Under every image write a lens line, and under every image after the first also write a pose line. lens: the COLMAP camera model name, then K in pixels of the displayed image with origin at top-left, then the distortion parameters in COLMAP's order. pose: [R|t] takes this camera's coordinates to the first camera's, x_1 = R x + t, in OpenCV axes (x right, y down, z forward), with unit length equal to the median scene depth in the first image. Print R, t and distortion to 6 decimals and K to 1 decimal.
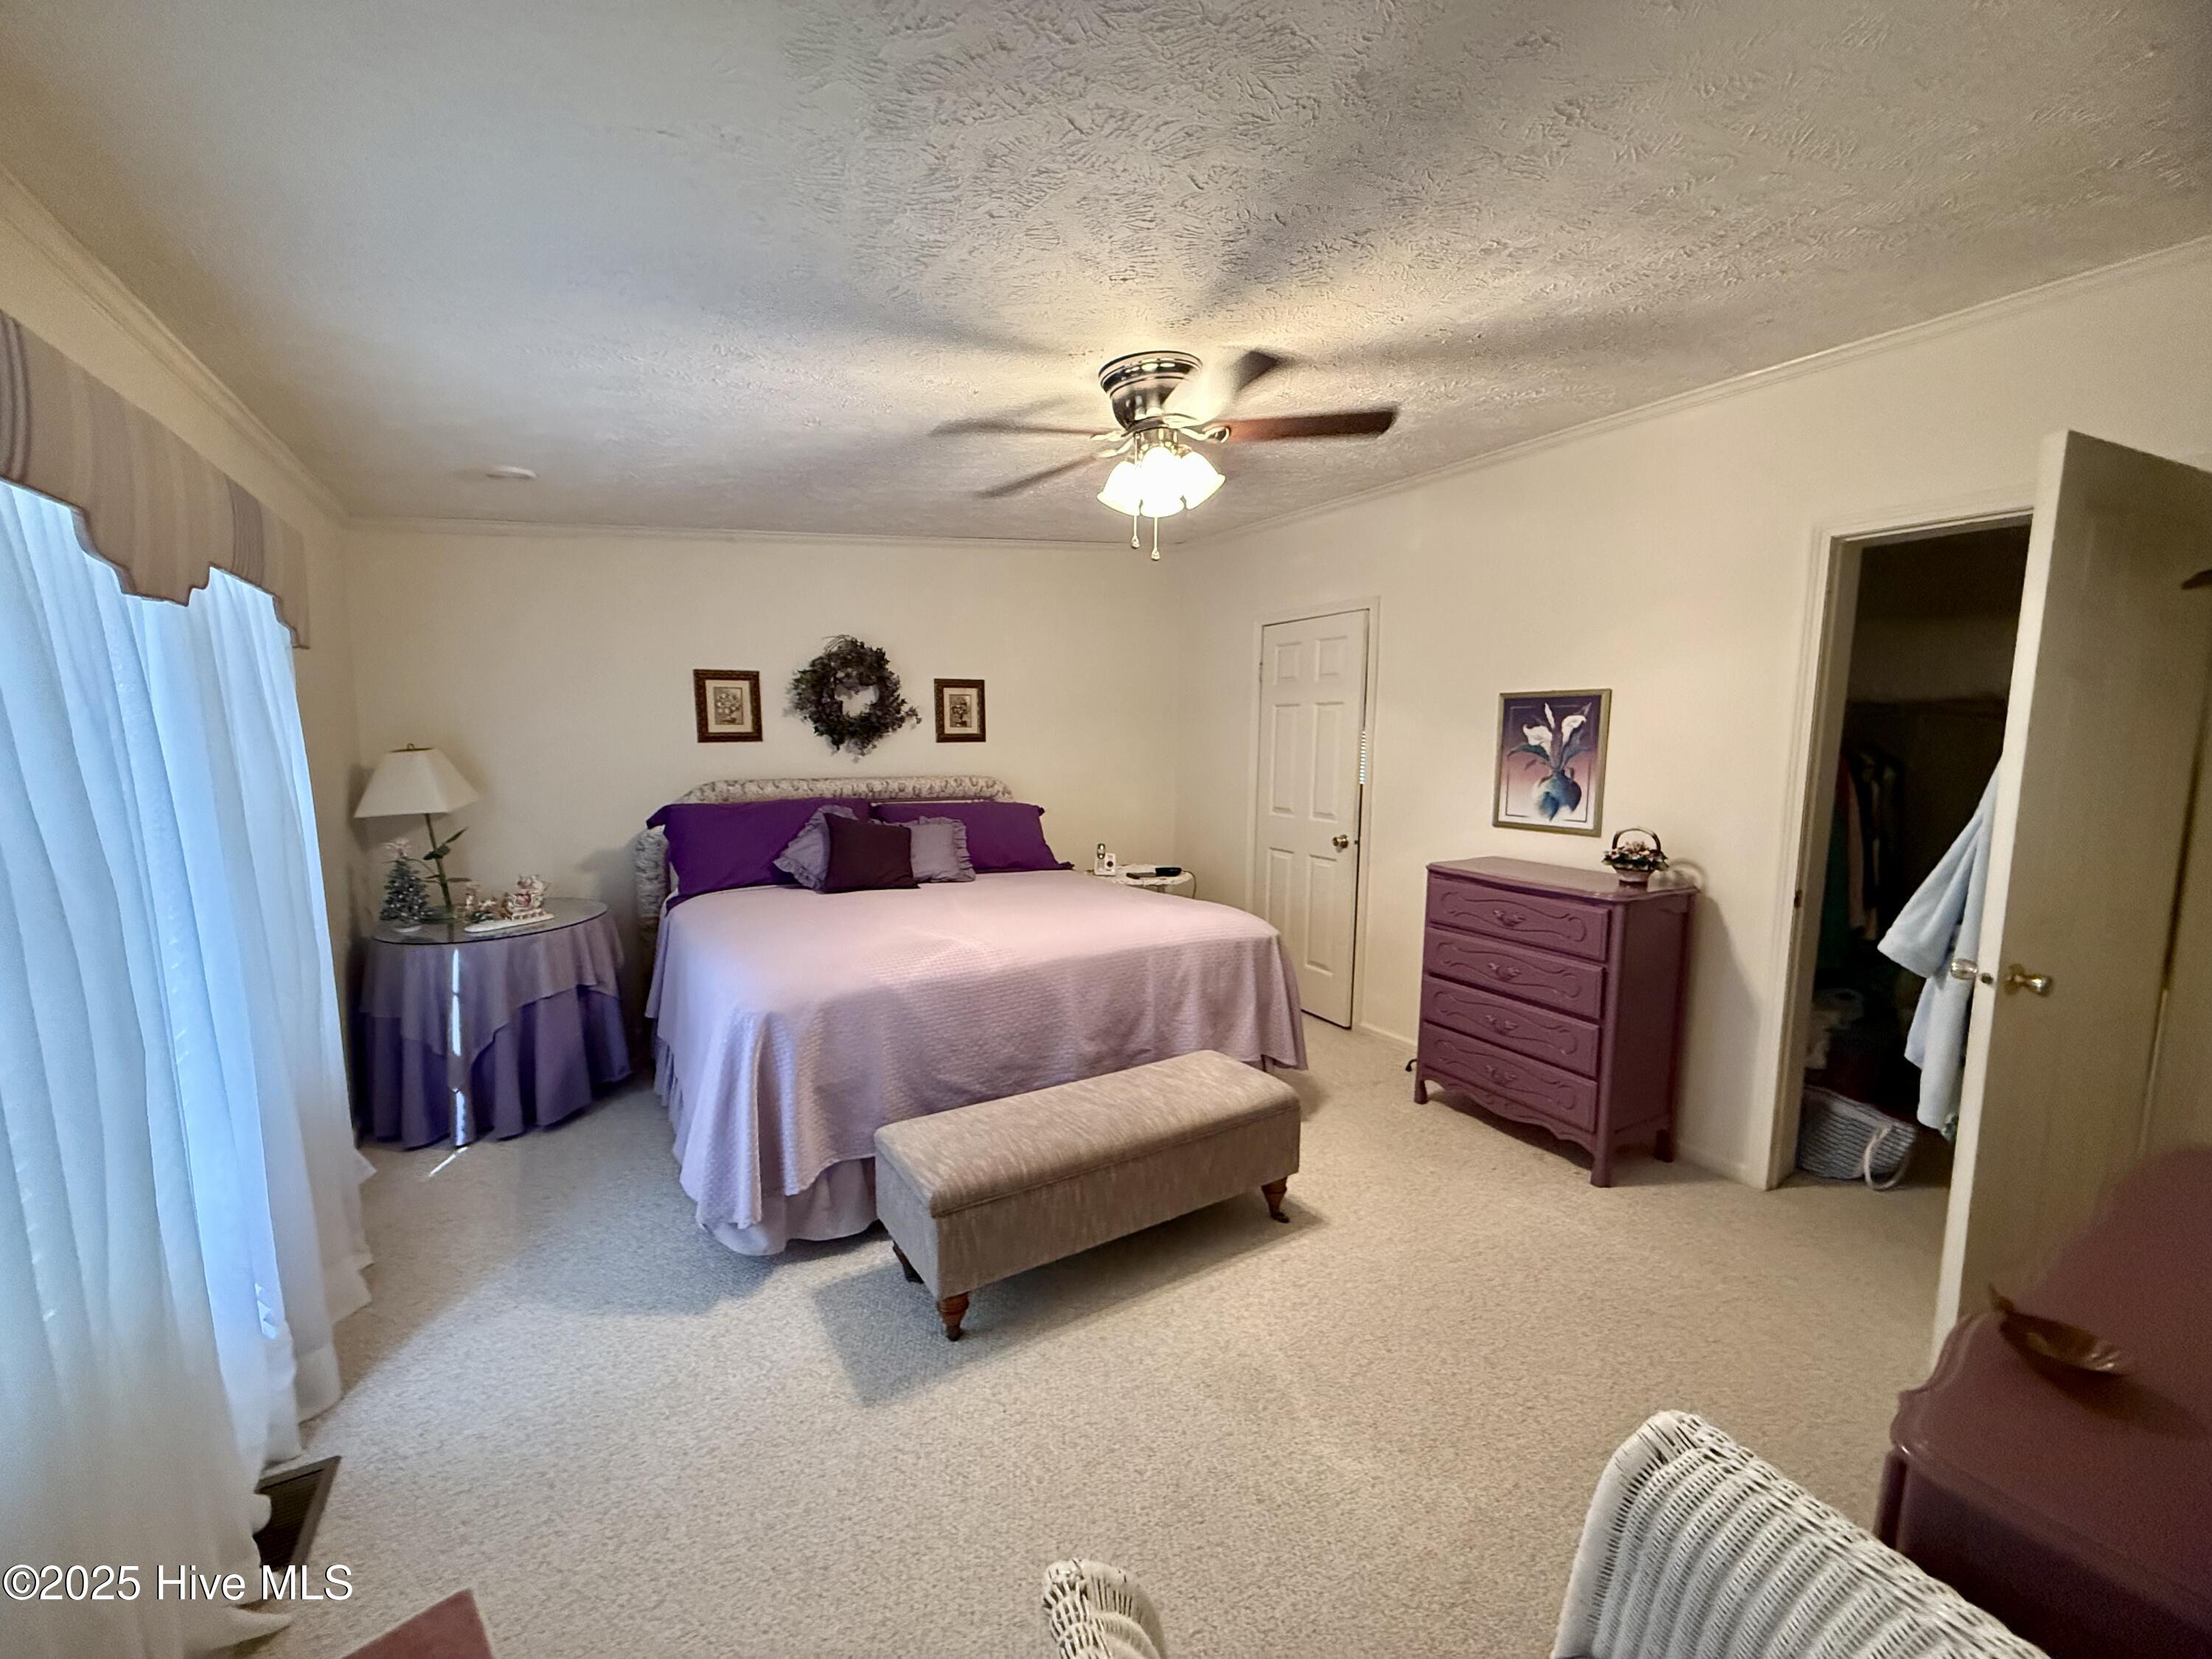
lens RADIAL K [[881.3, 0, 1094.4], [0, 881.3, 825.6], [0, 0, 1]] dist [-0.000776, -0.000254]
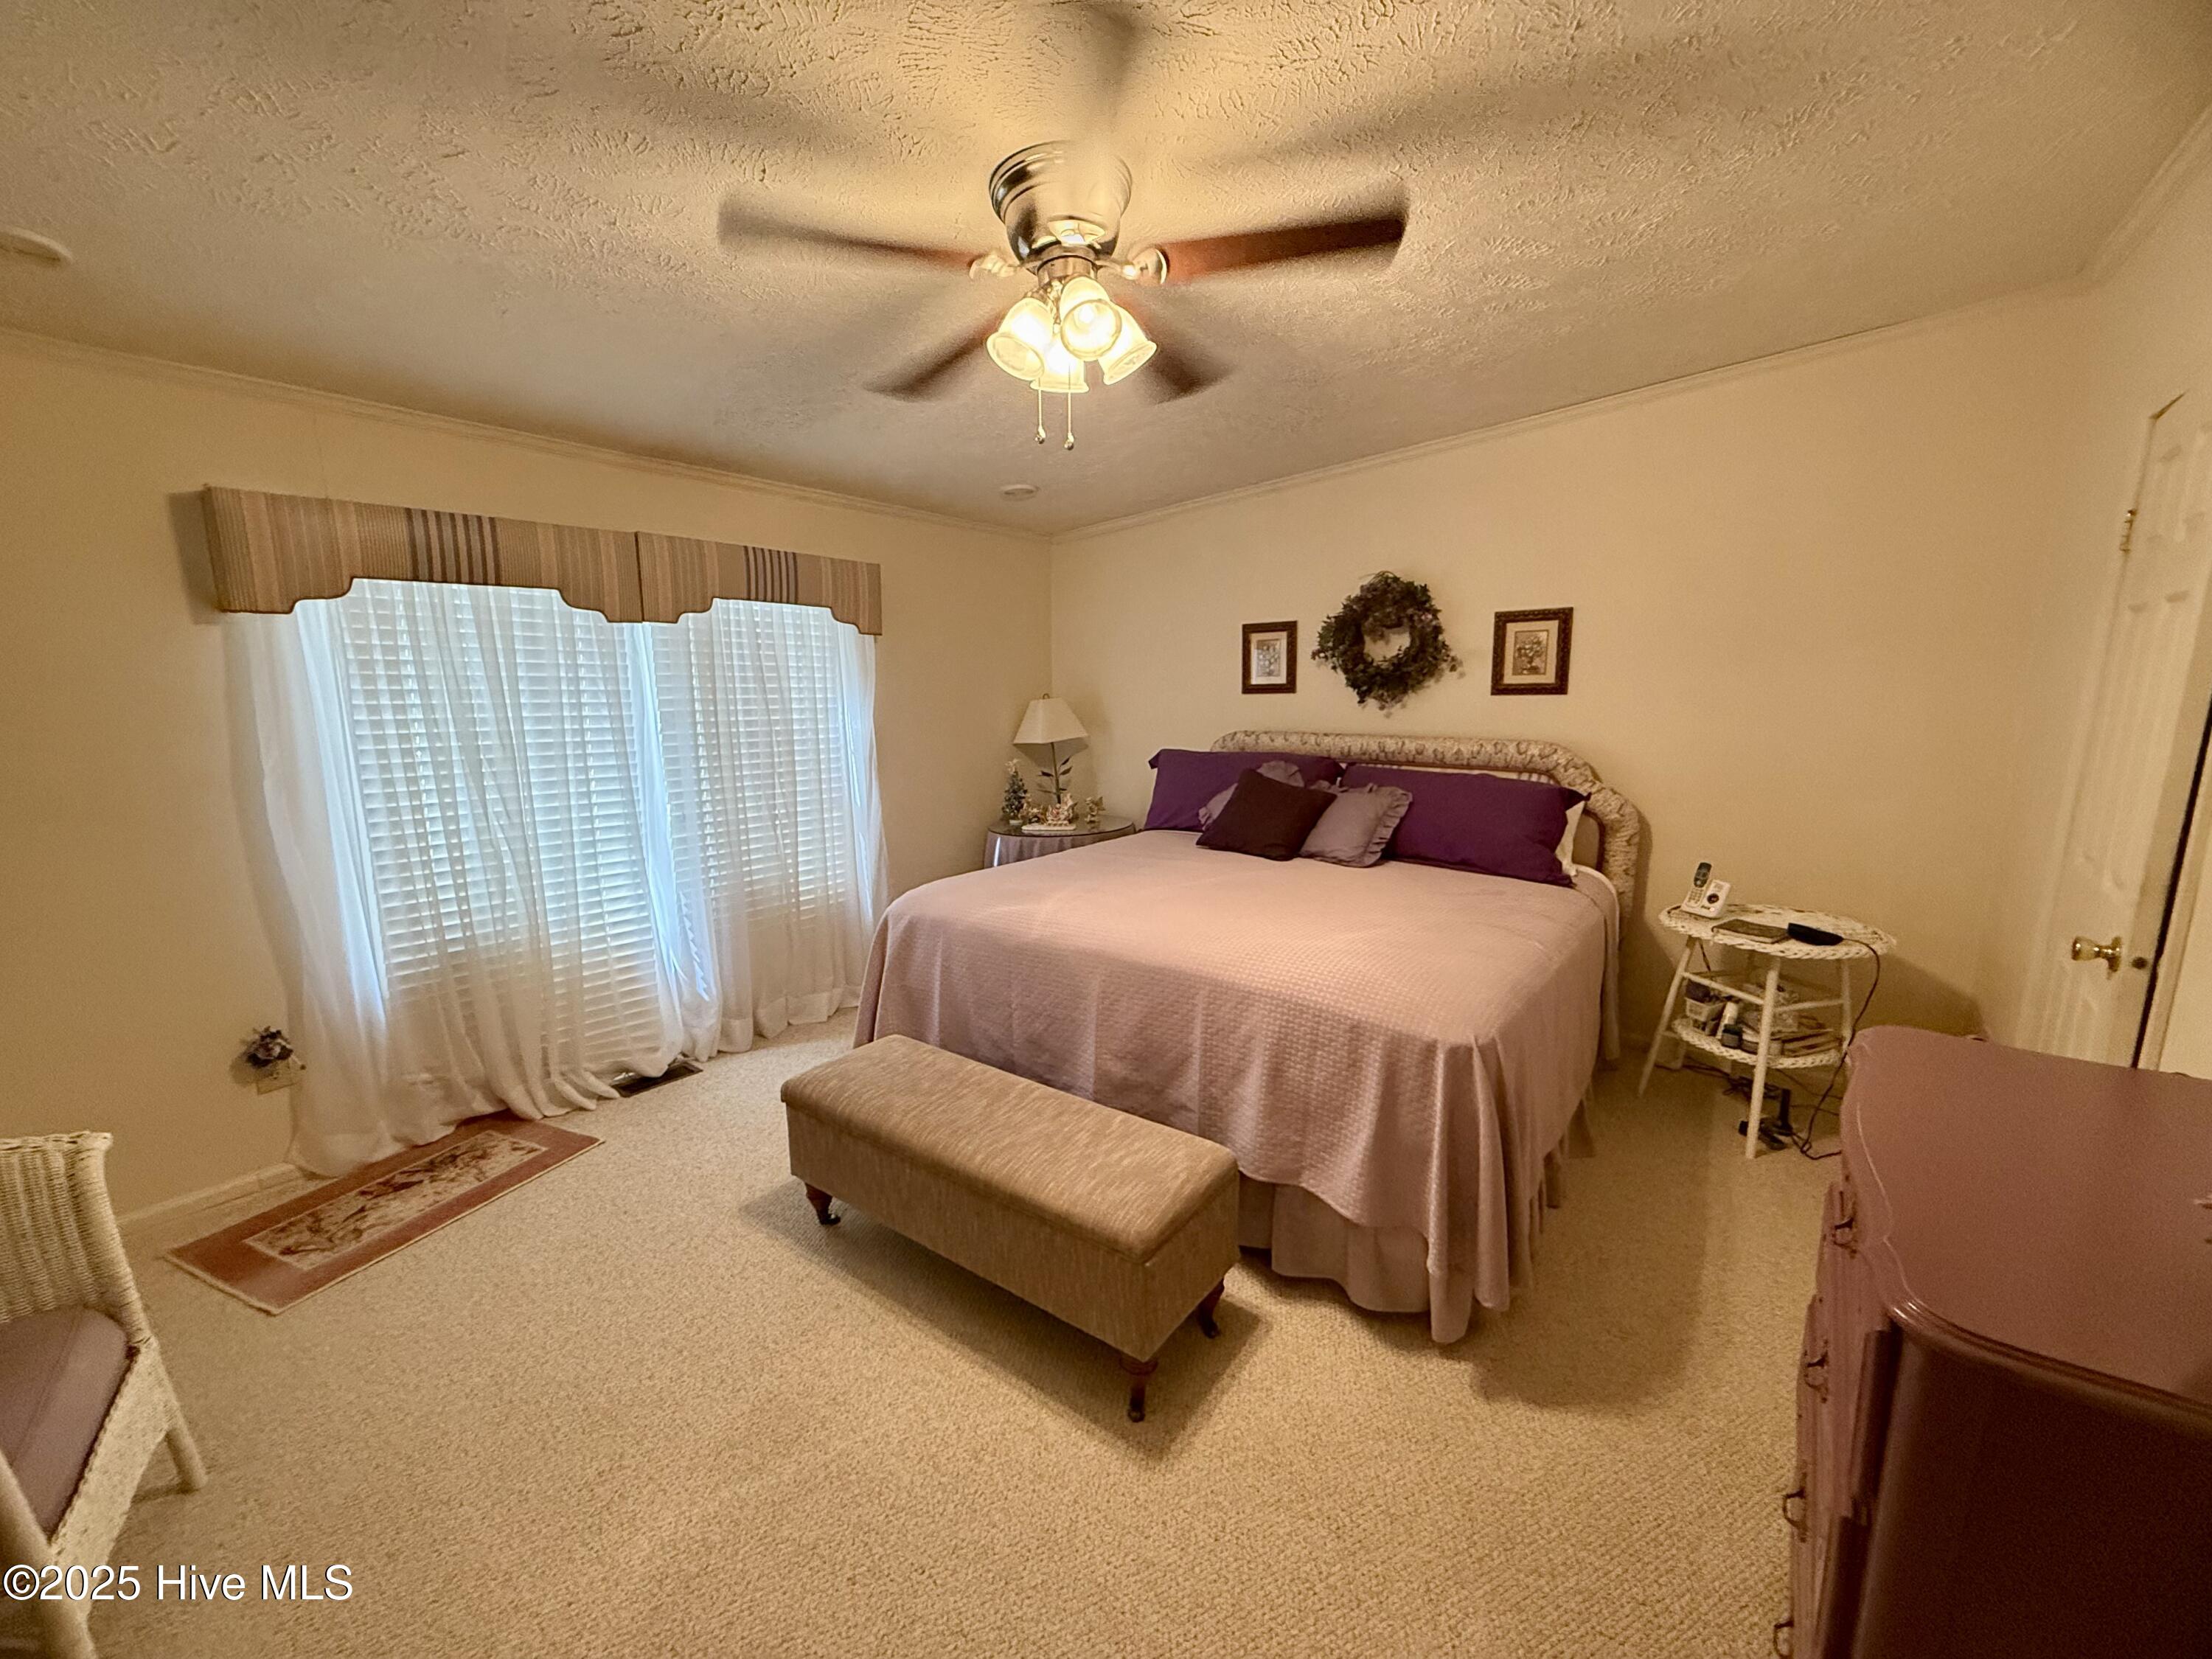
lens RADIAL K [[881.3, 0, 1105.9], [0, 881.3, 823.5], [0, 0, 1]] dist [-0.000776, -0.000254]
pose [[0.368354, 0.137930, -0.919397, 0.459380], [-0.091248, 0.989522, 0.111892, -0.041396], [0.925197, 0.042677, 0.377080, 0.430589]]
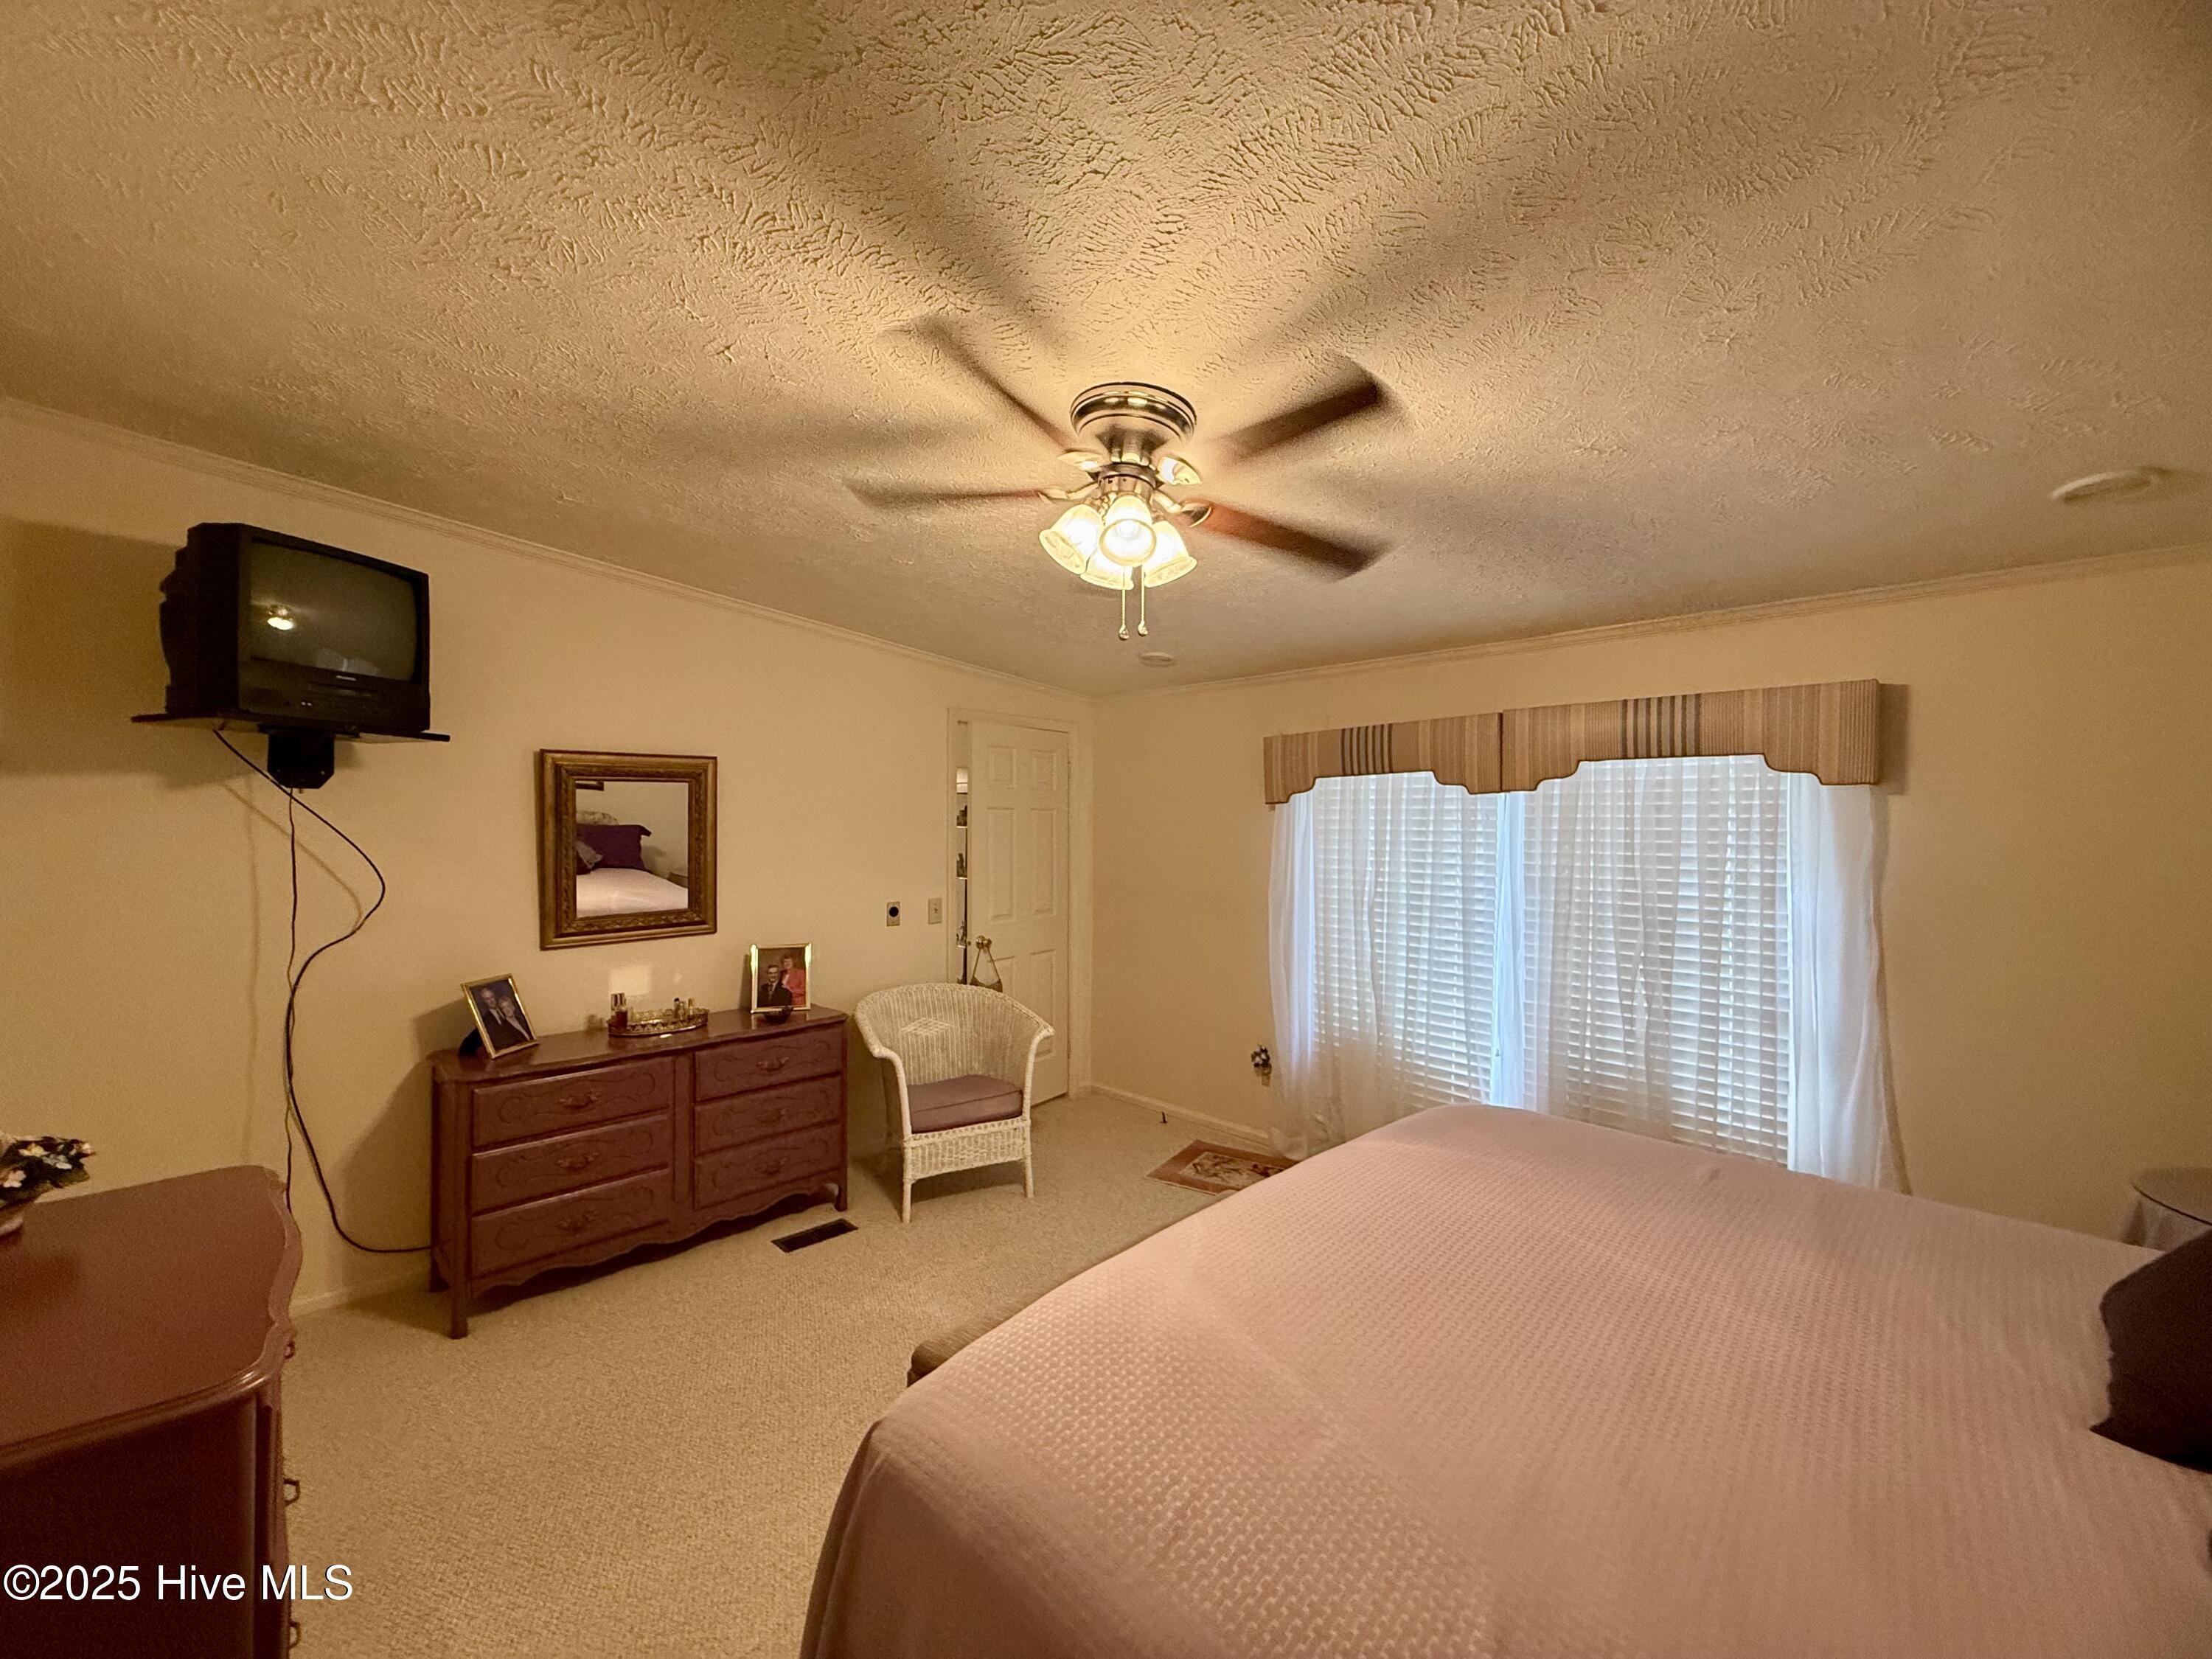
lens RADIAL K [[881.3, 0, 1115.8], [0, 881.3, 836.7], [0, 0, 1]] dist [-0.000776, -0.000254]
pose [[-0.962807, -0.023680, -0.269150, 0.169042], [-0.052072, 0.993740, 0.098843, -0.109122], [0.265124, 0.109182, -0.958013, 1.000178]]
